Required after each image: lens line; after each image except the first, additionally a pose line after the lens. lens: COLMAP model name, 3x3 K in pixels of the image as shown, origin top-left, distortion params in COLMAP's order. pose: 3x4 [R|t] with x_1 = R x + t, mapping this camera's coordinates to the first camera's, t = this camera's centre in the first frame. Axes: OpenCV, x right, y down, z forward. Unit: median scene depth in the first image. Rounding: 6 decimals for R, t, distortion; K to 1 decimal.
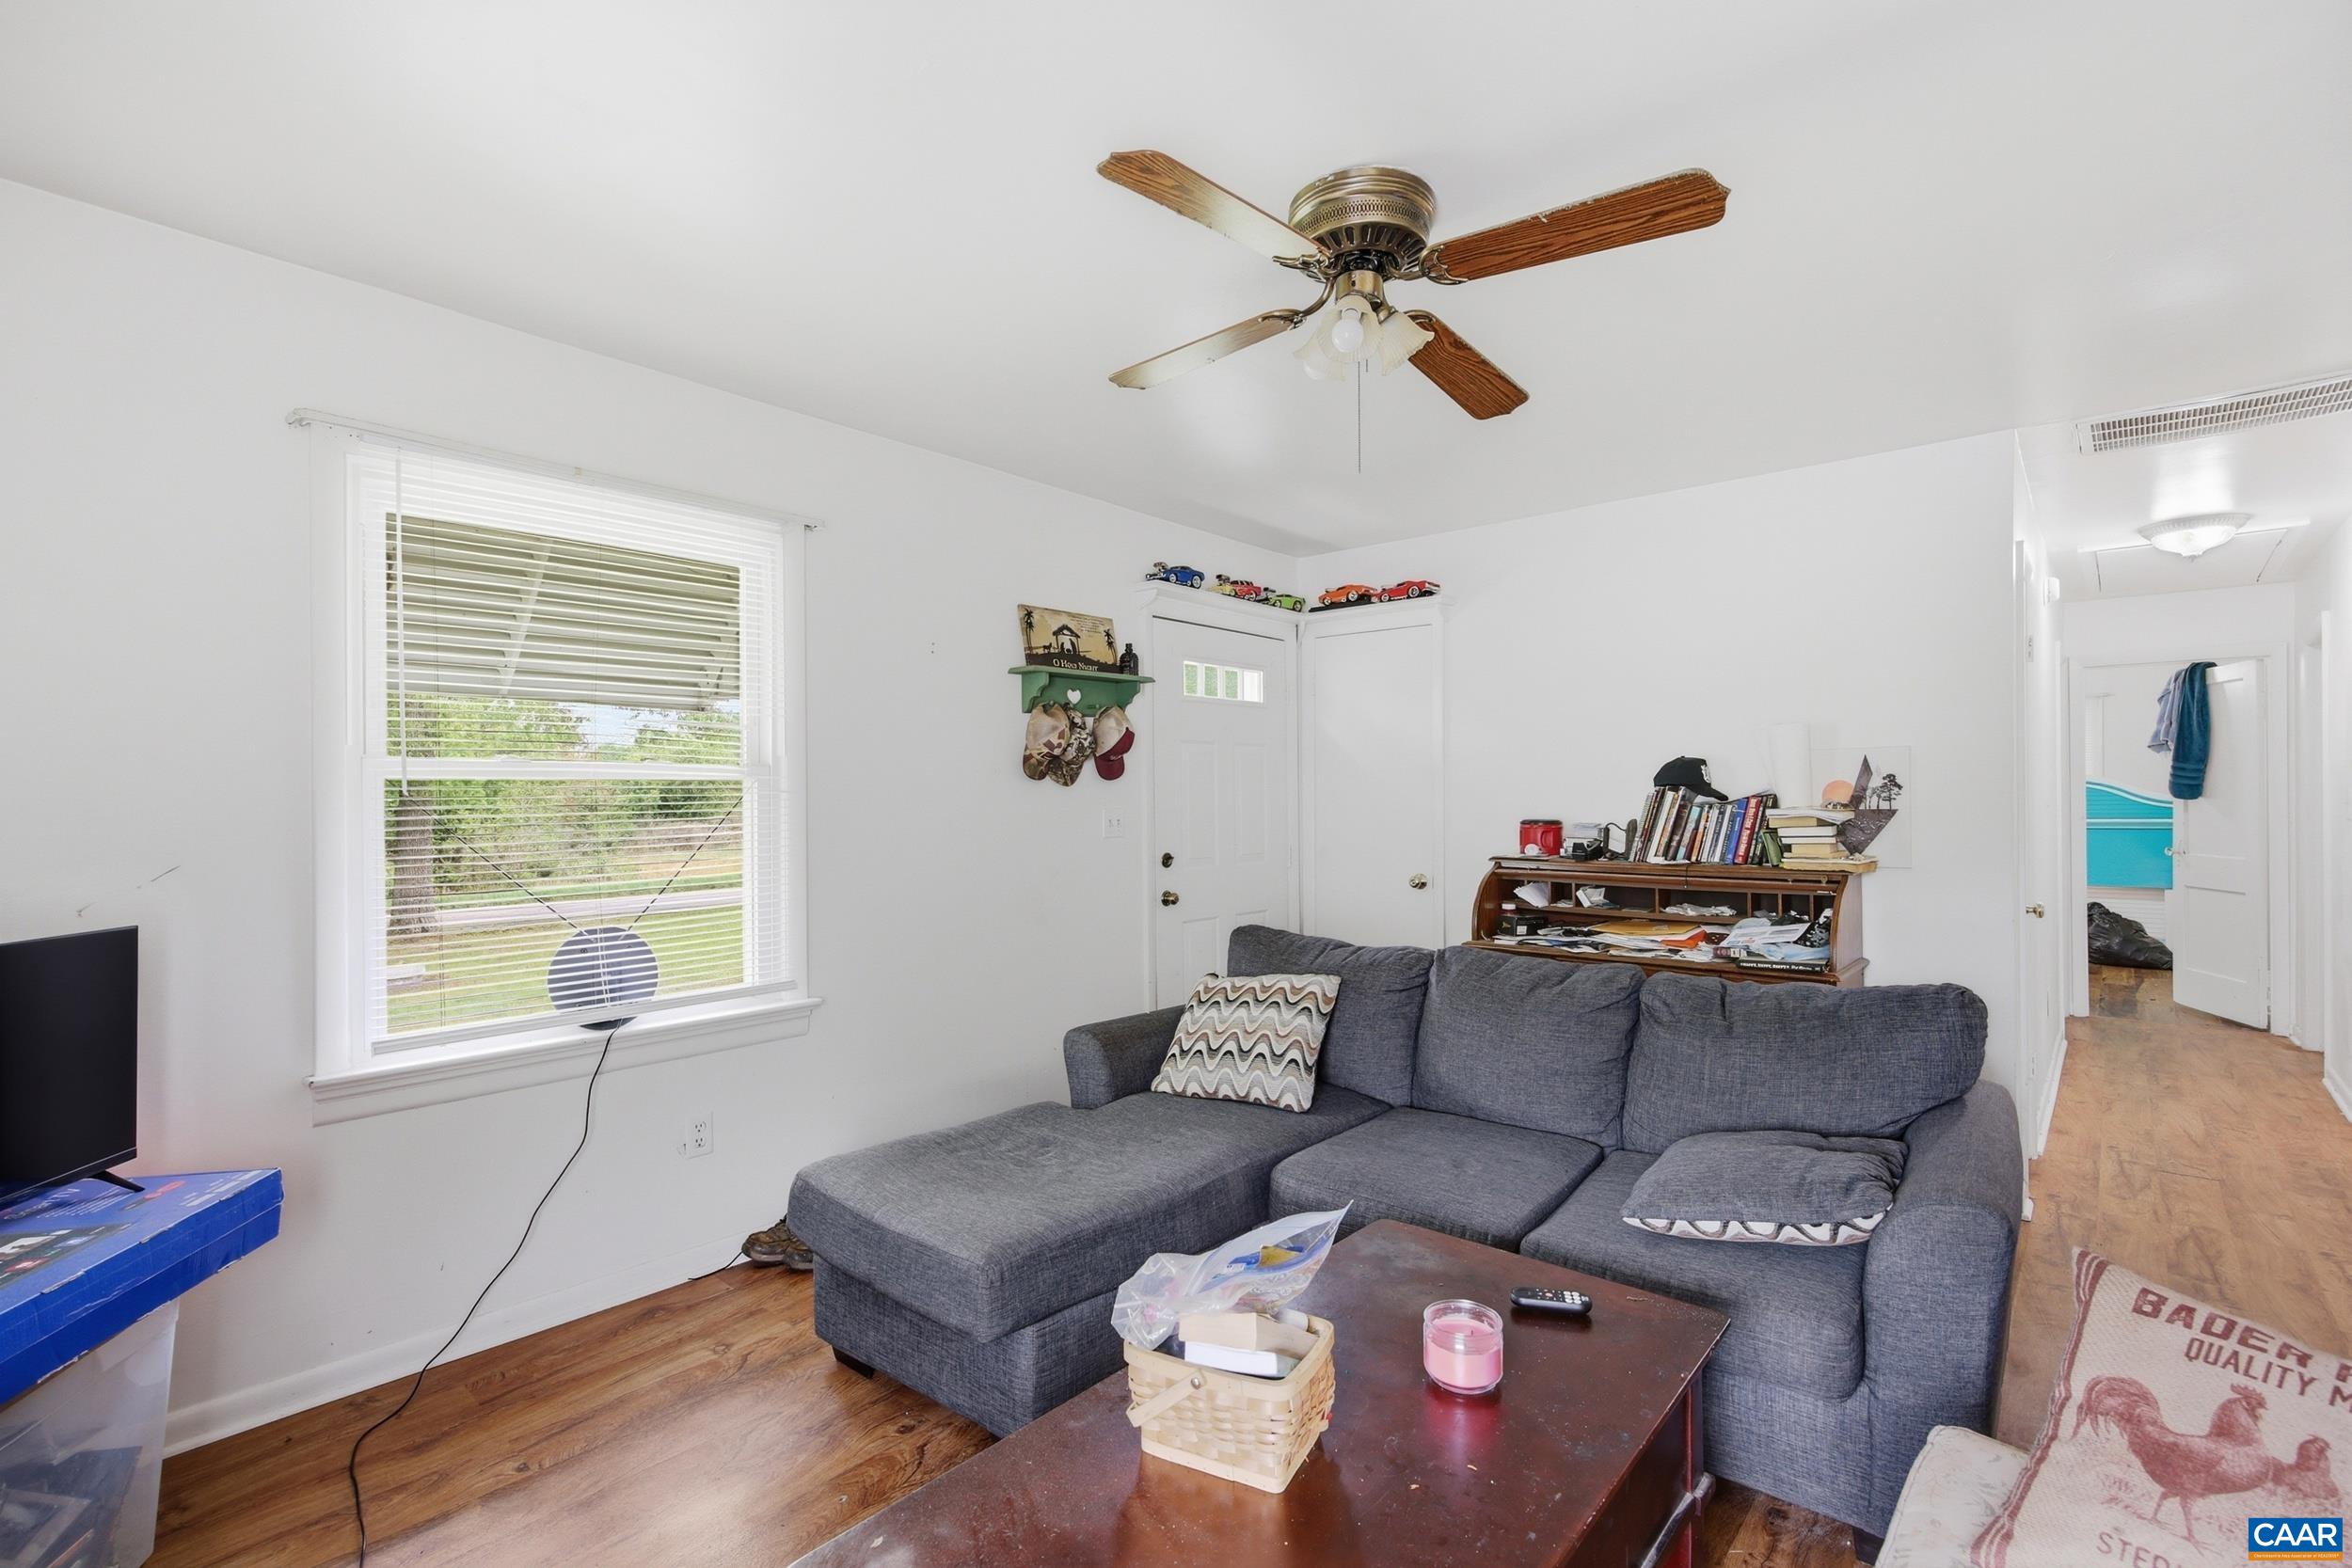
lens RADIAL K [[1057.2, 0, 1176.0], [0, 1057.2, 792.3], [0, 0, 1]] dist [0.000625, 0.000119]
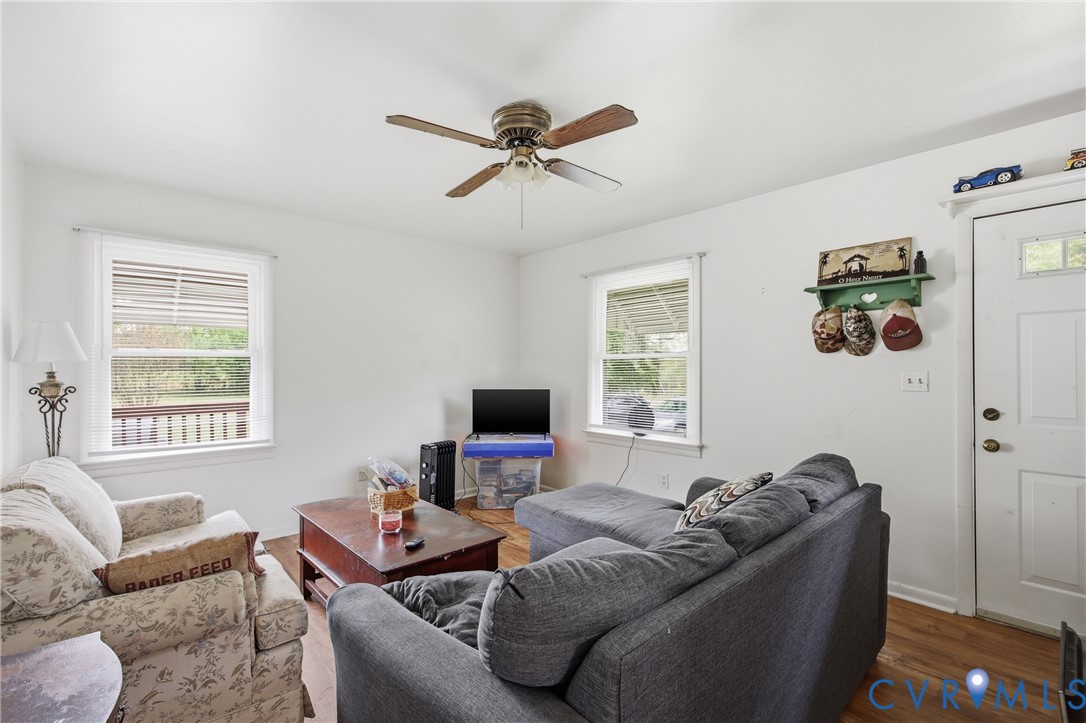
lens RADIAL K [[488.2, 0, 543.0], [0, 488.2, 363.8], [0, 0, 1]] dist [0.000625, 0.000119]
pose [[-0.100834, -0.001573, -0.994902, 0.669224], [0.006652, 0.999975, -0.002255, 0.004424], [0.994881, -0.006845, -0.100821, 0.601200]]
